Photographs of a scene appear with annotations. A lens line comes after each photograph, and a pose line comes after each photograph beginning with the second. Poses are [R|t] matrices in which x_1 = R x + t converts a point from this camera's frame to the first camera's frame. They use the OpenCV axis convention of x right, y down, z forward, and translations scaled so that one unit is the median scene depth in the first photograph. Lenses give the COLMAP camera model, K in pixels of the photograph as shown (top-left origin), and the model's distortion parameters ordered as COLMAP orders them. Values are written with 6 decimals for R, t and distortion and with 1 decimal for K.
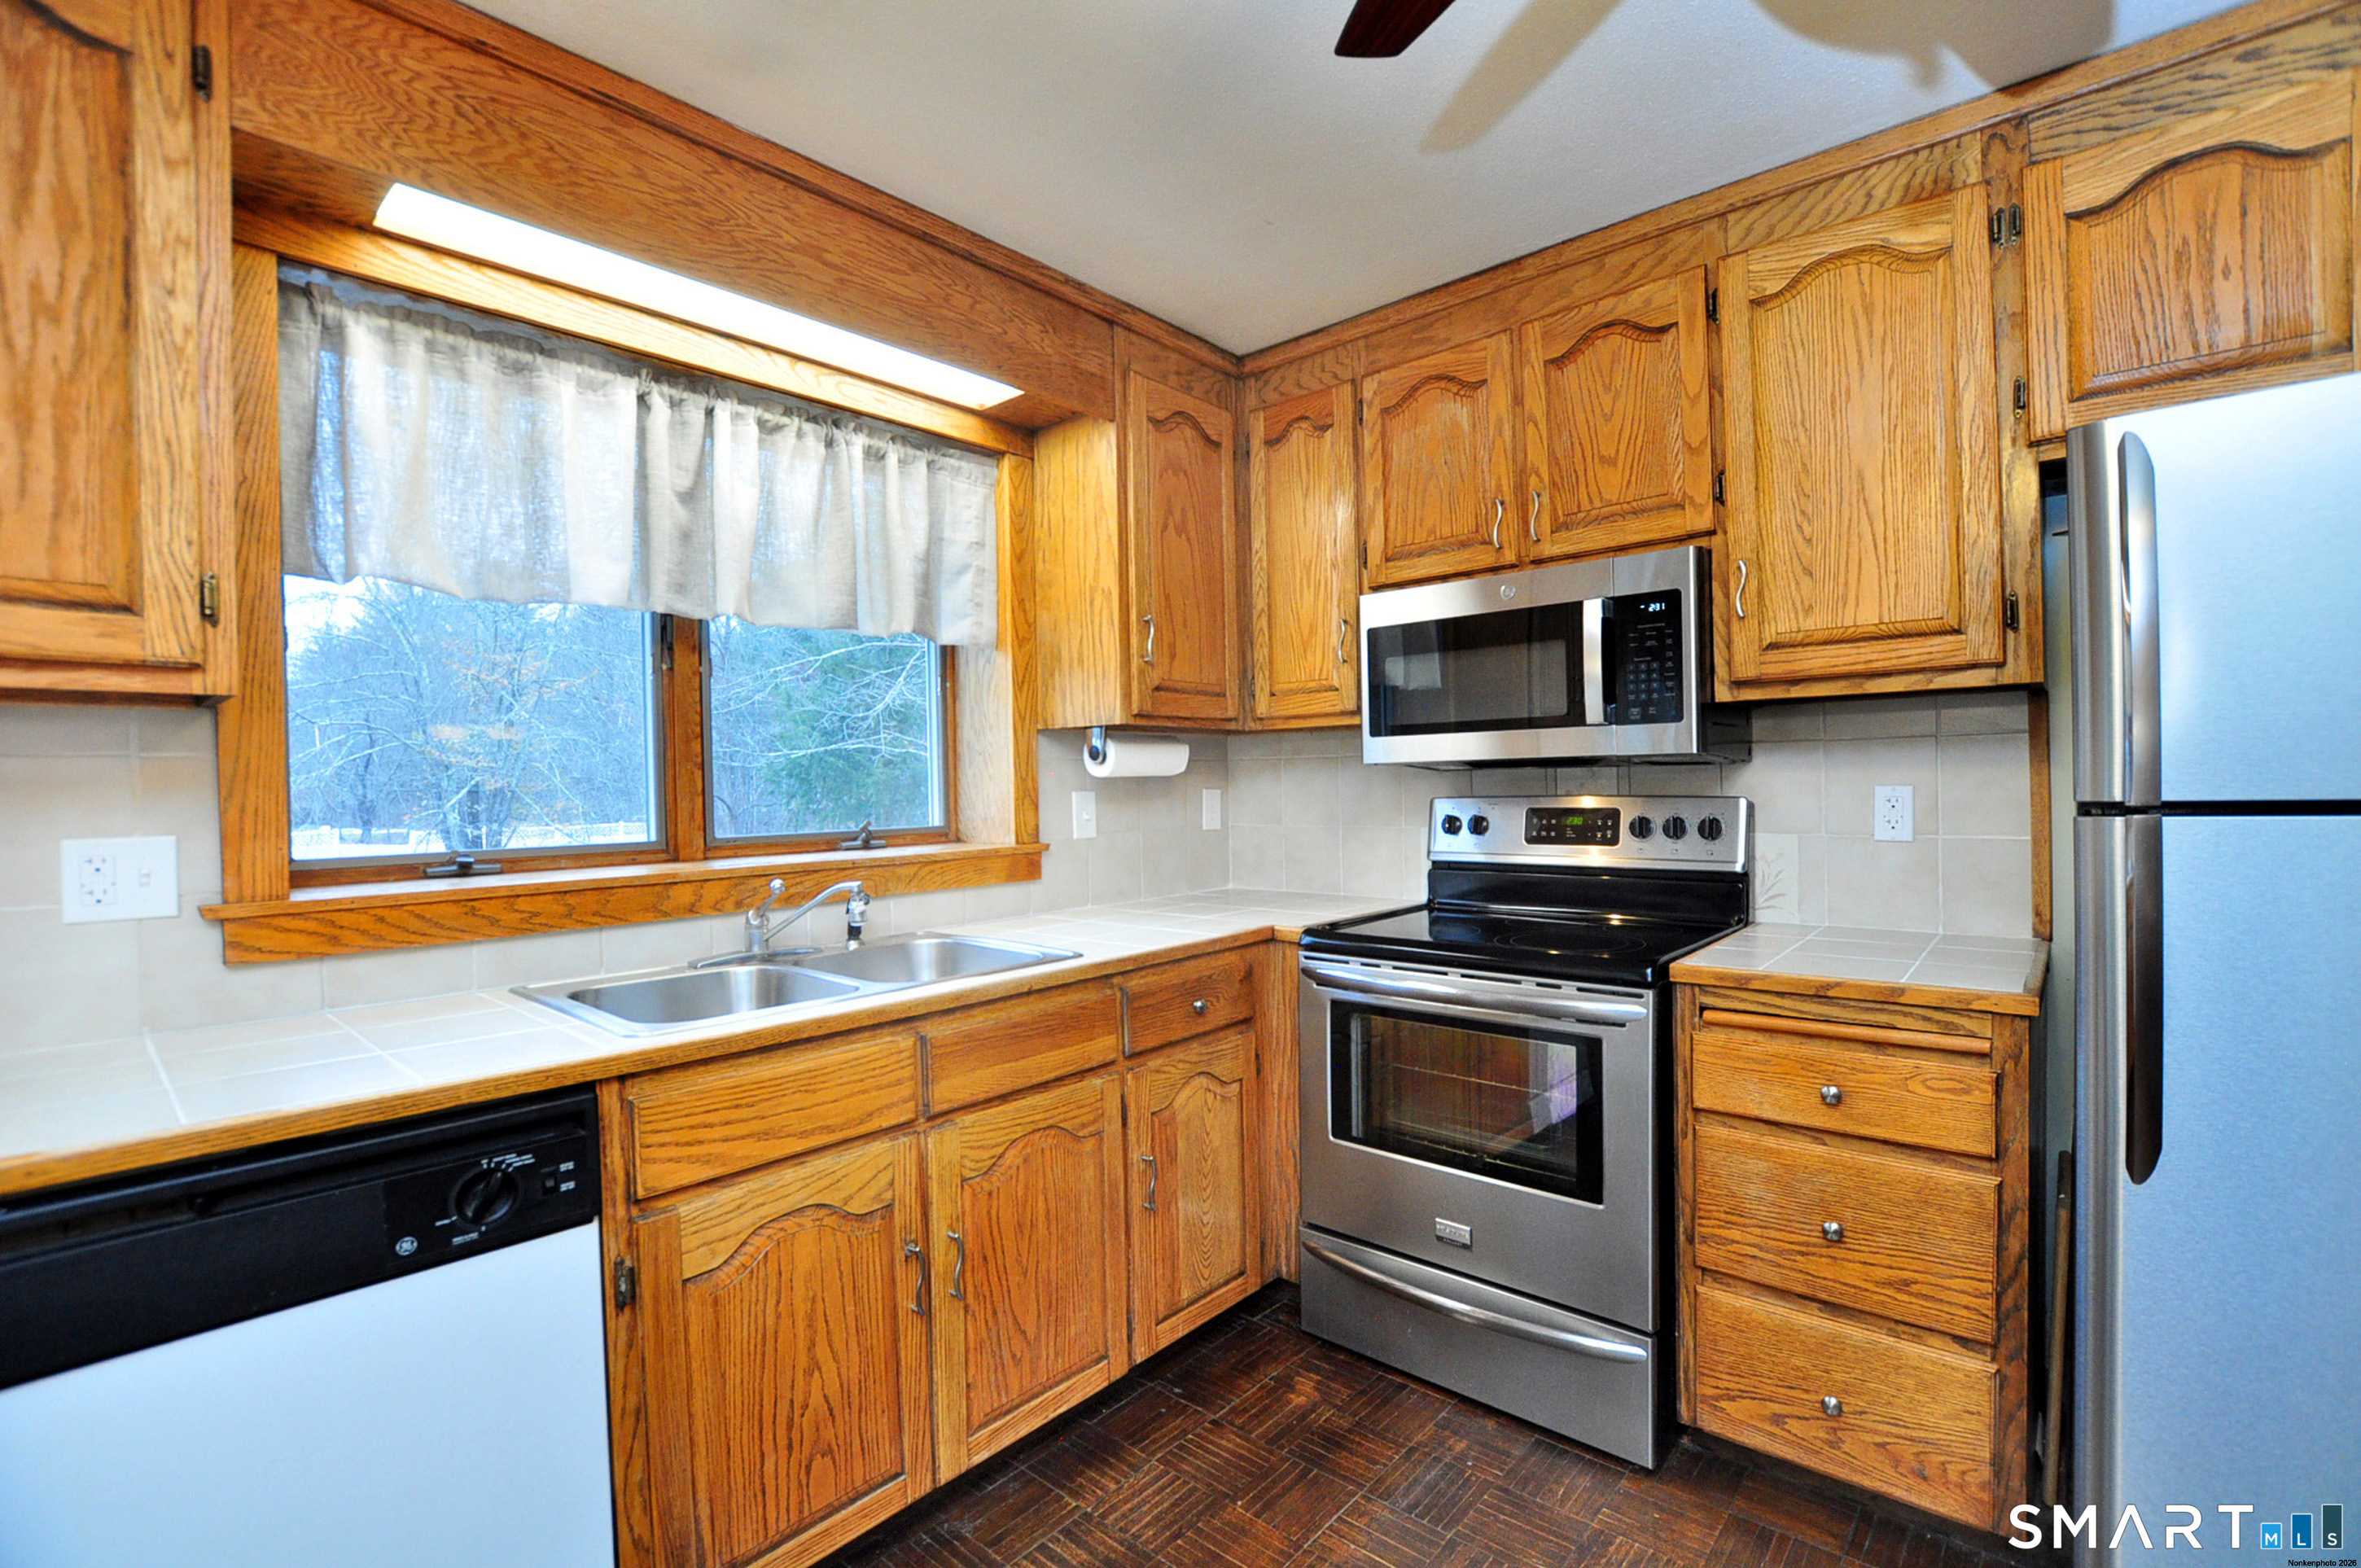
lens RADIAL K [[1024.5, 0, 1187.9], [0, 1024.5, 842.0], [0, 0, 1]] dist [-0.022410, 0.000551]
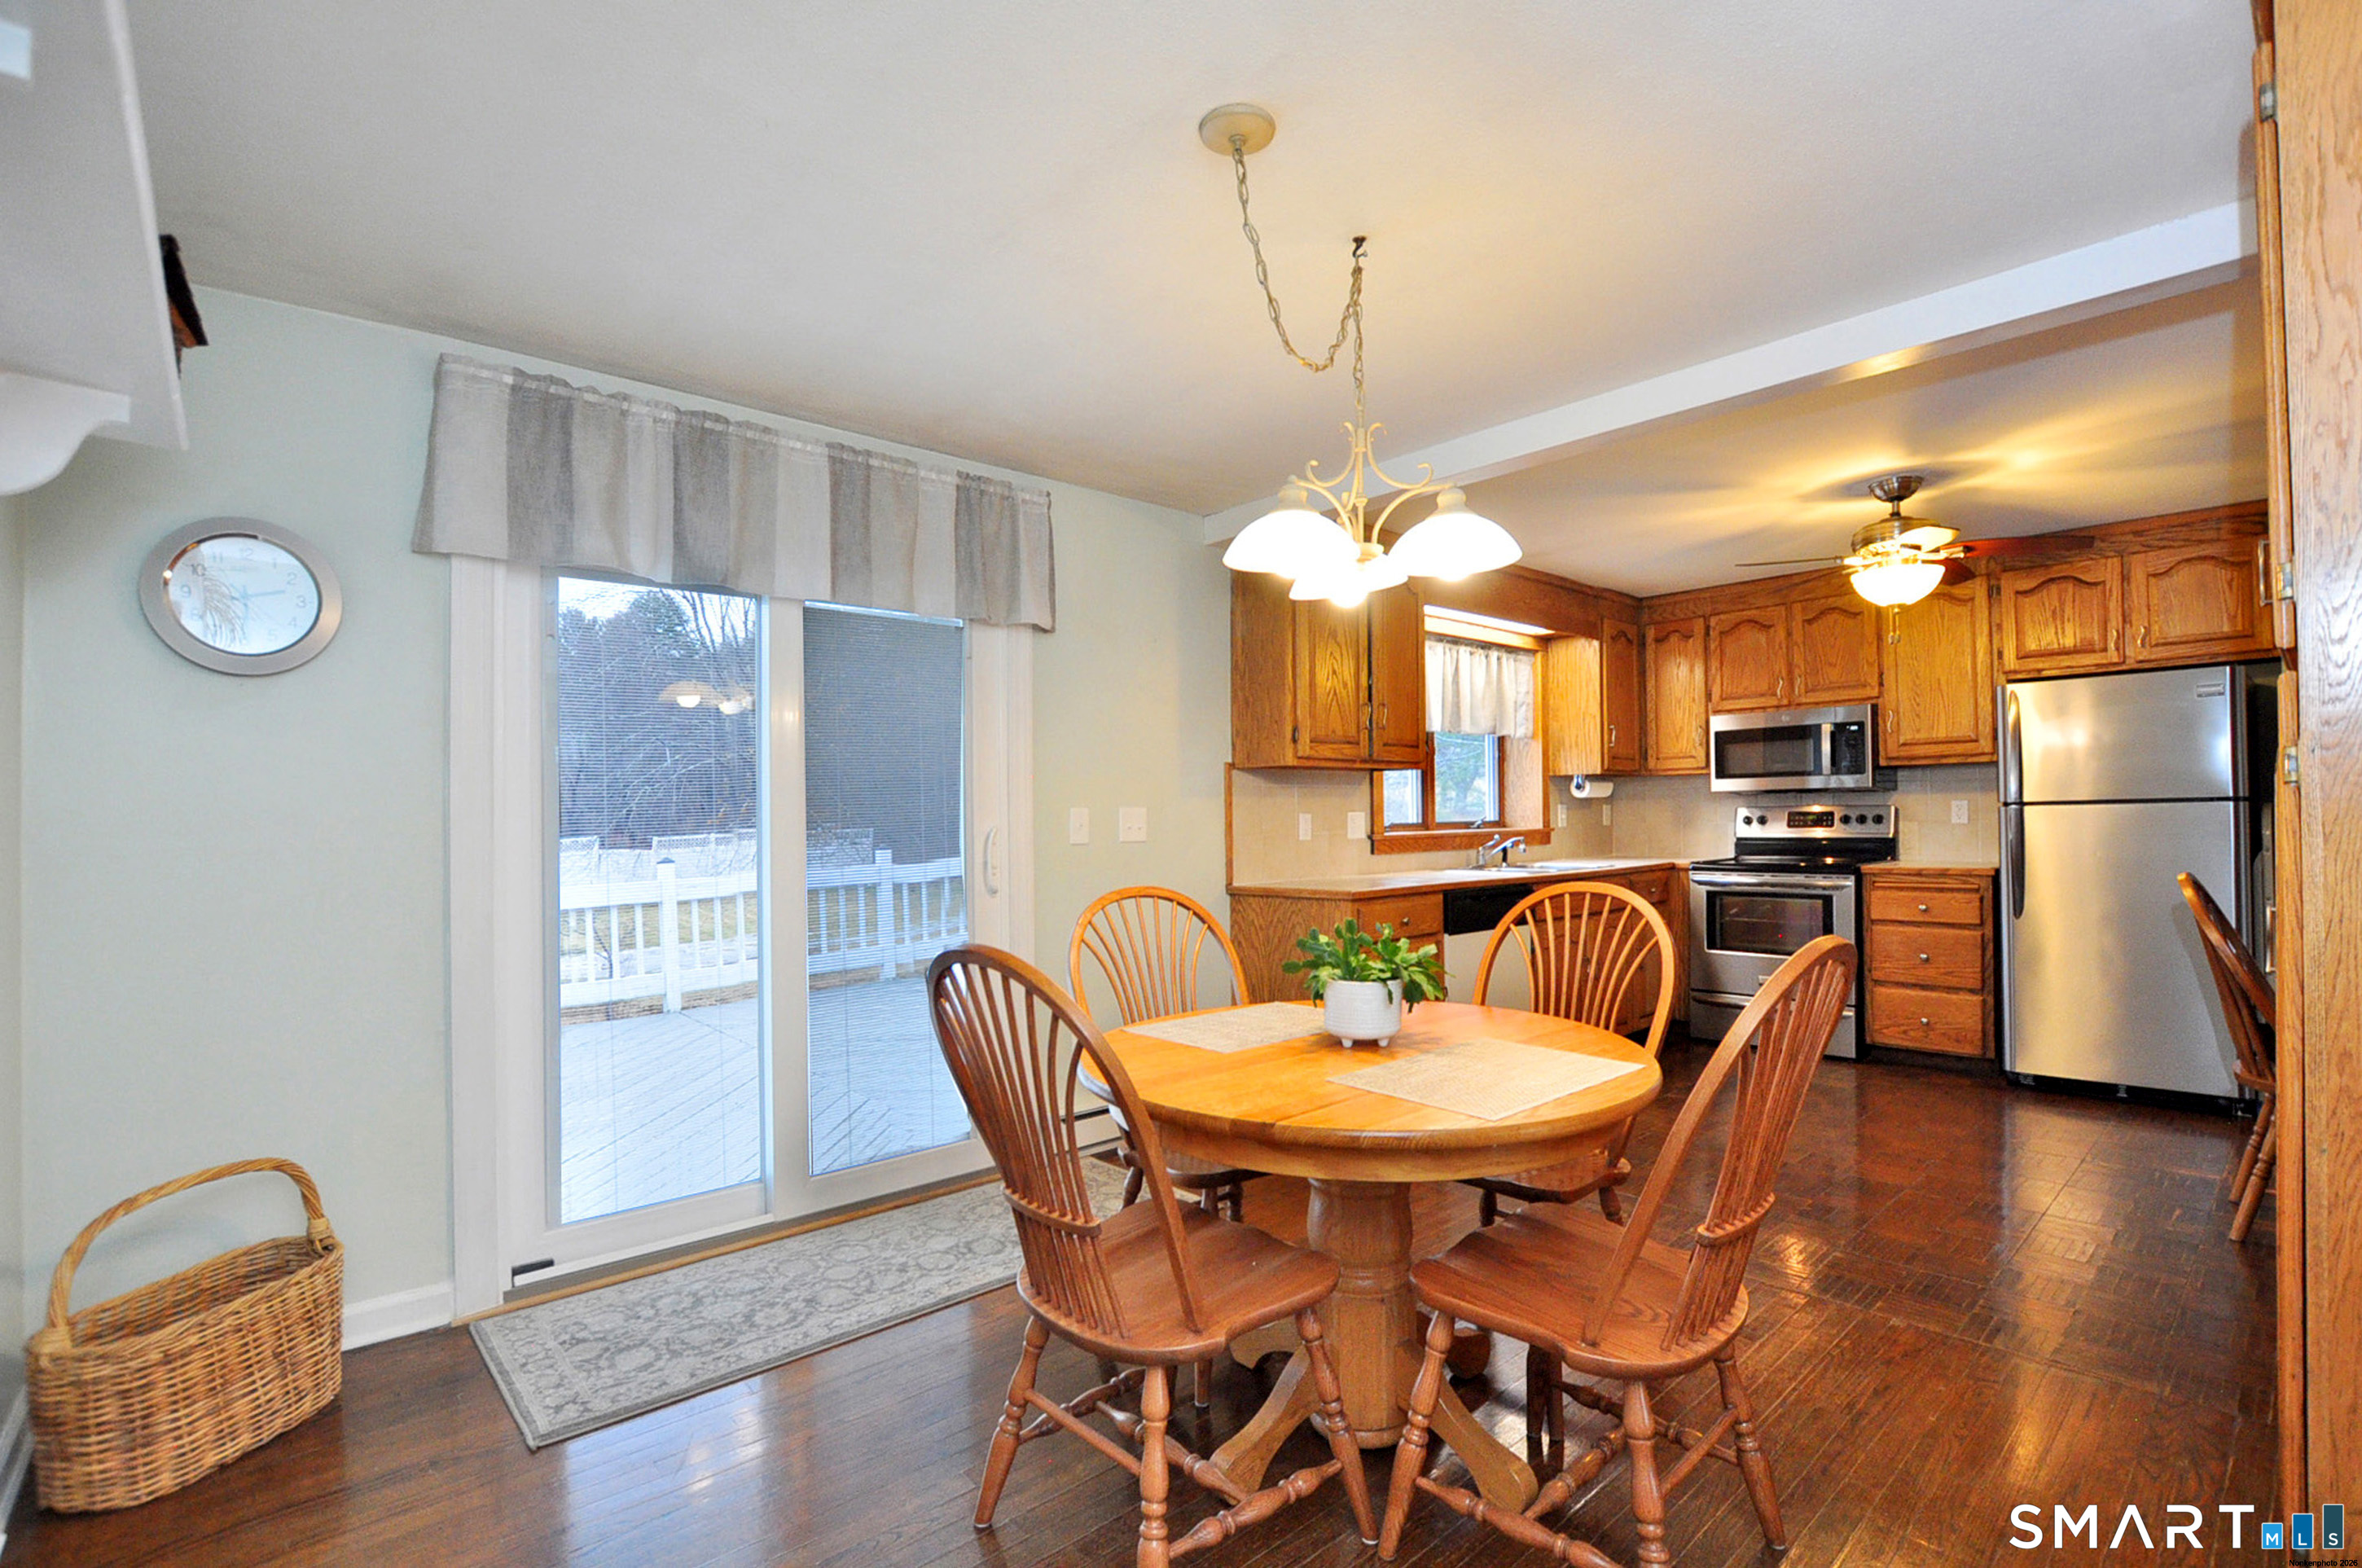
lens RADIAL K [[1068.3, 0, 1177.5], [0, 1068.3, 852.1], [0, 0, 1]] dist [-0.012703, -0.000375]
pose [[0.993283, 0.006475, -0.115525, -0.819469], [-0.009174, 0.999697, -0.022845, 0.136763], [0.115342, 0.023751, 0.993042, -1.639270]]
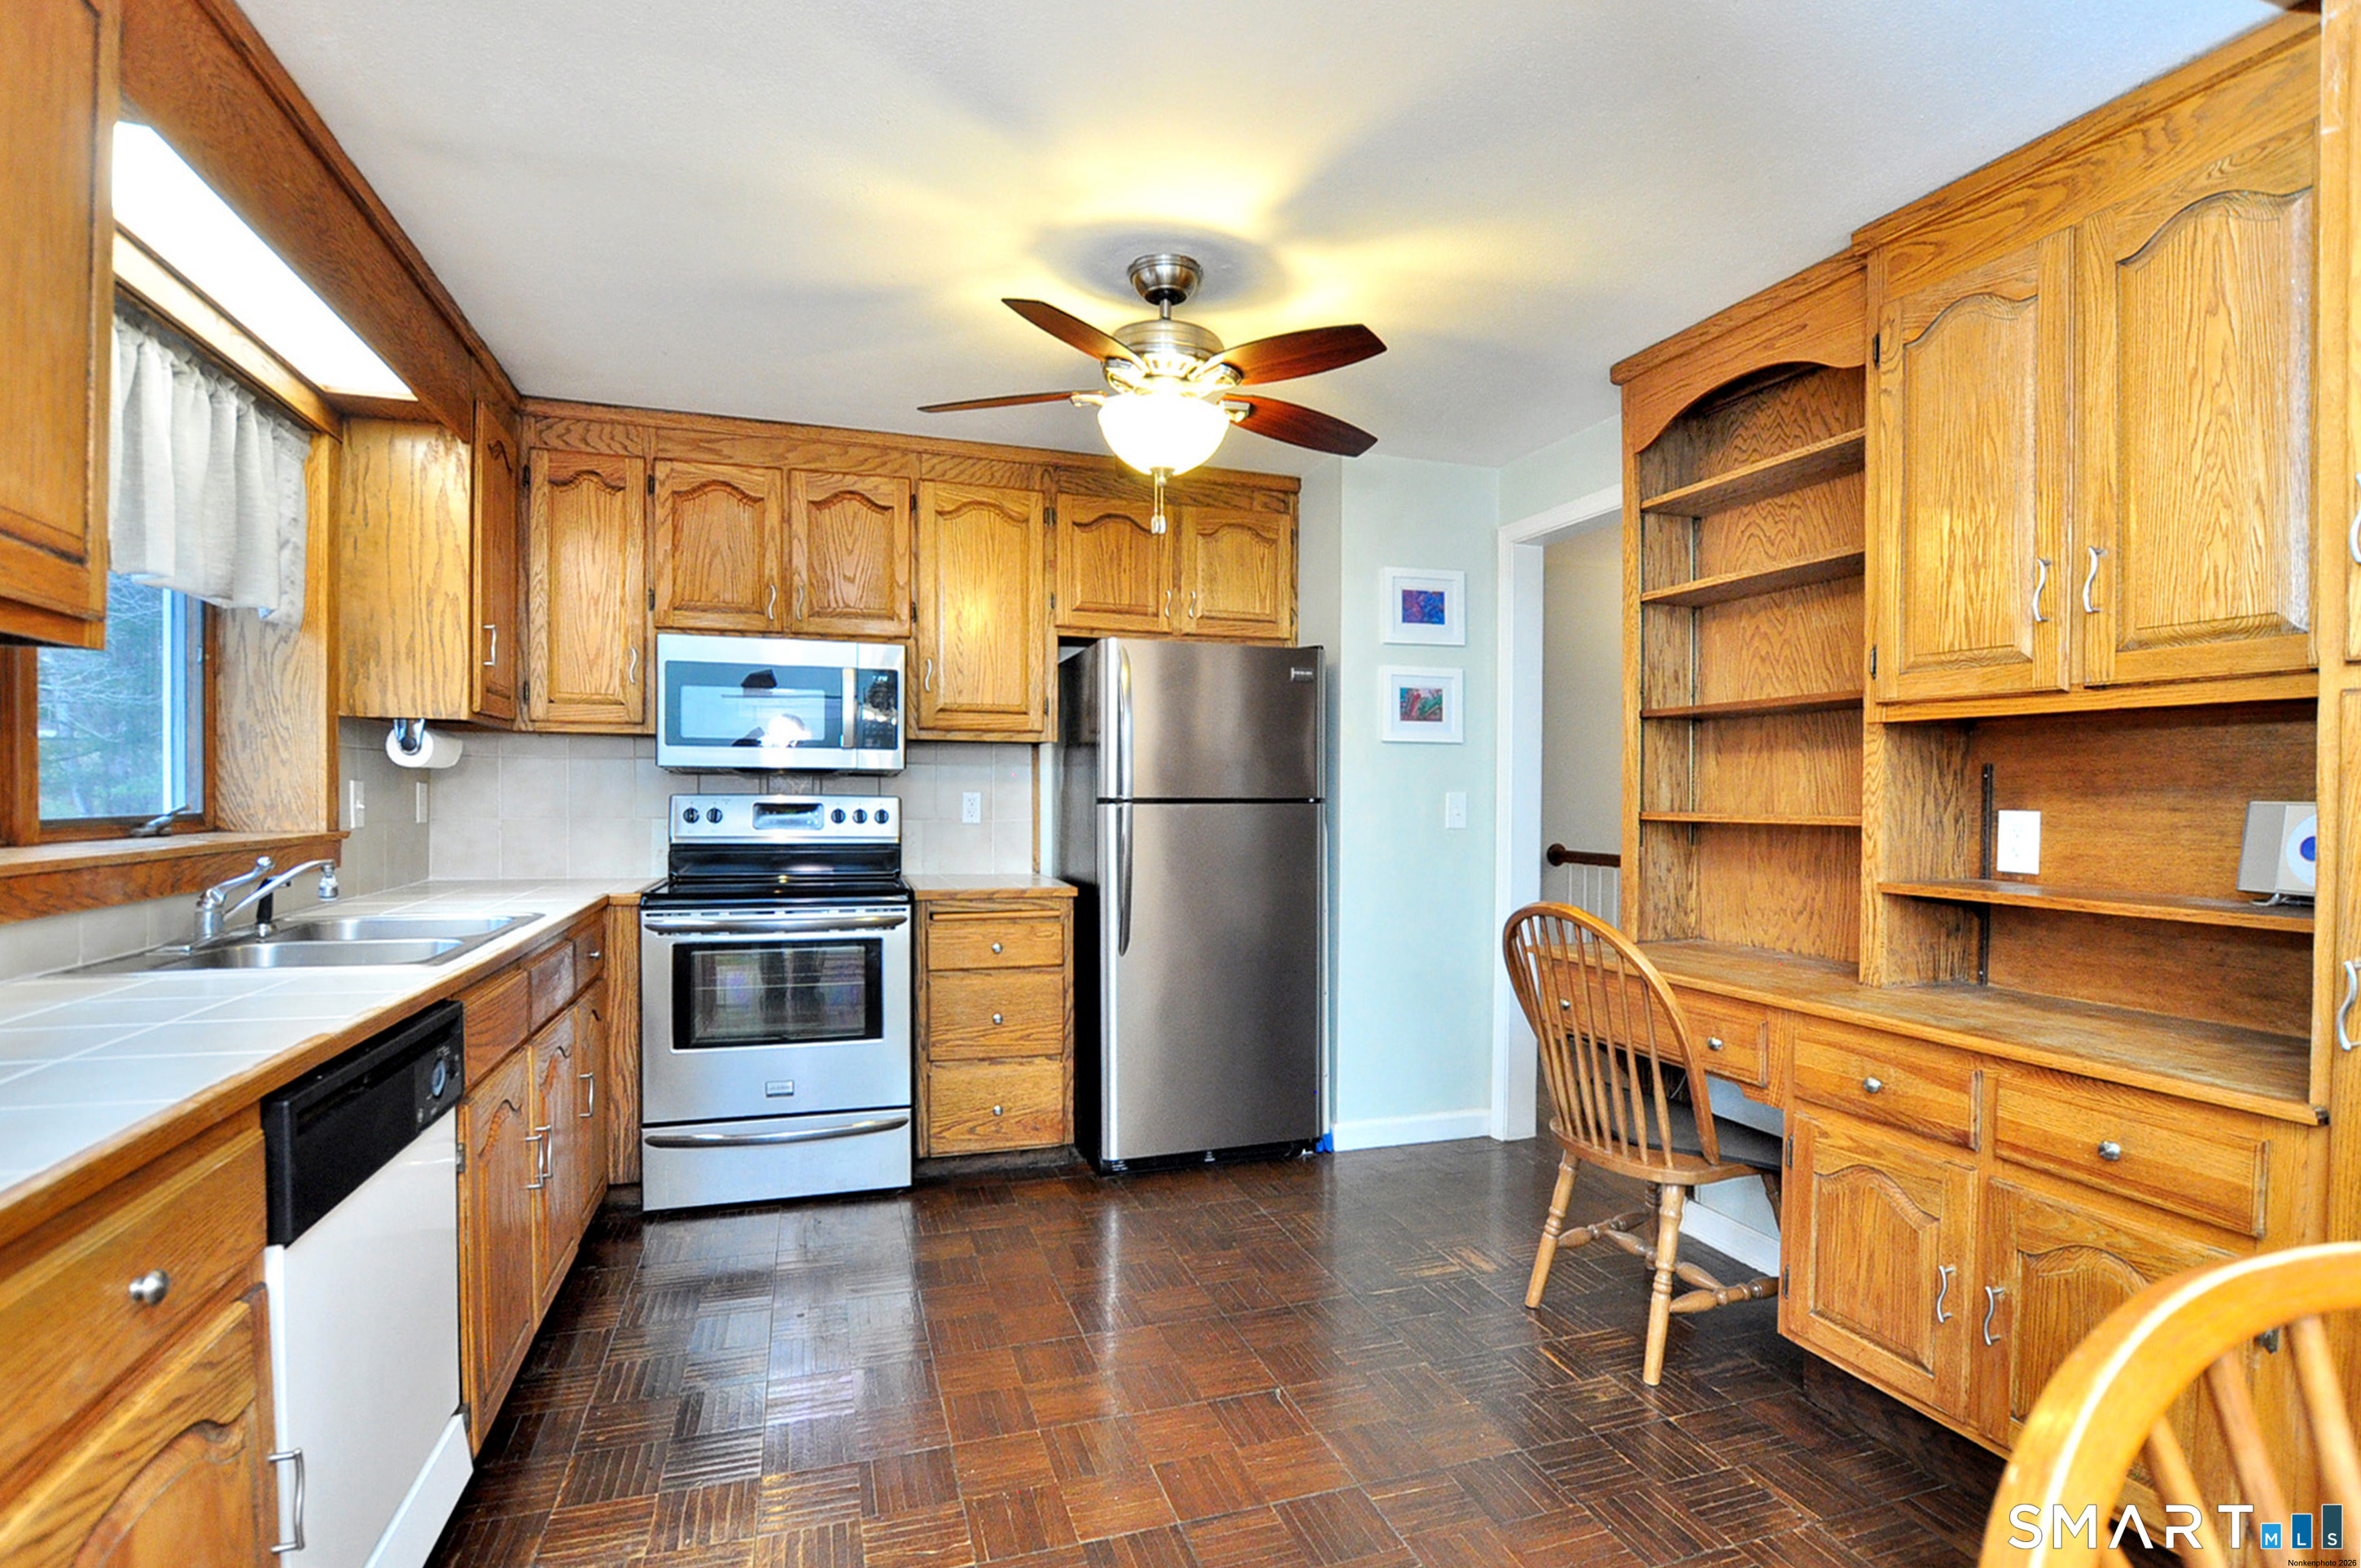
lens RADIAL K [[1156.1, 0, 1186.2], [0, 1156.1, 794.7], [0, 0, 1]] dist [-0.026646, 0.000084]
pose [[0.504870, 0.022641, 0.862899, -0.832976], [0.031252, 0.998521, -0.044484, 0.049261], [-0.862630, 0.049426, 0.503415, -0.310632]]
